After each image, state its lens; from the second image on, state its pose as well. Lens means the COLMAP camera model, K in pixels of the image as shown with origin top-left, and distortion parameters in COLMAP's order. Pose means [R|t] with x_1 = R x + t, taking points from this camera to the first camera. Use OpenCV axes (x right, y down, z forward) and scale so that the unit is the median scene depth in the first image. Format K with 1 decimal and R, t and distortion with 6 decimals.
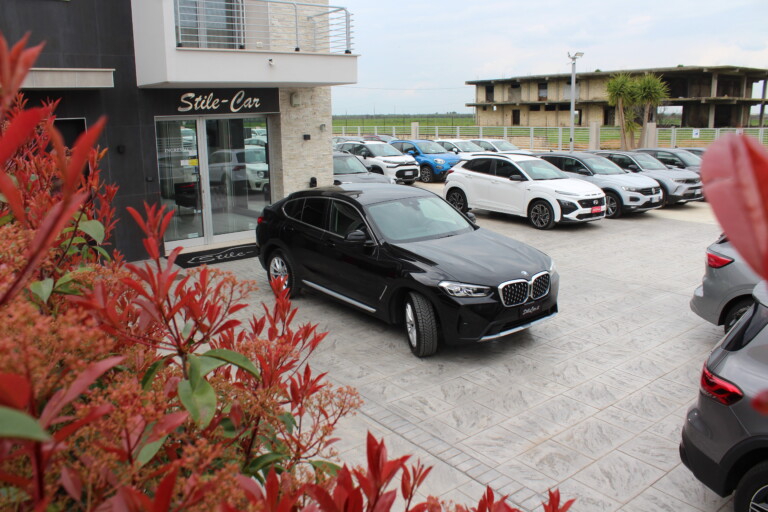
lens RADIAL K [[631.8, 0, 375.7], [0, 631.8, 255.3], [0, 0, 1]] dist [-0.180429, 0.156092]
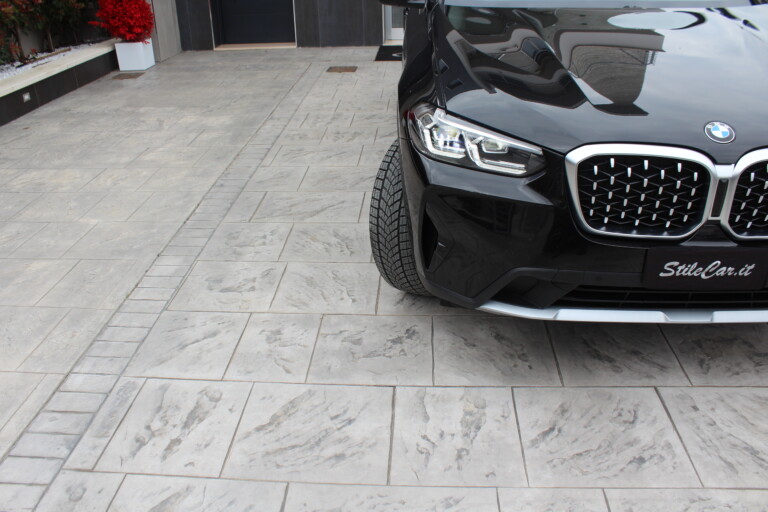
lens RADIAL K [[631.8, 0, 375.7], [0, 631.8, 255.3], [0, 0, 1]] dist [-0.180429, 0.156092]
pose [[0.745169, 0.298146, -0.596517, 0.298966], [-0.130958, 0.942500, 0.307479, 0.018658], [0.653891, -0.151005, 0.741366, 0.711672]]
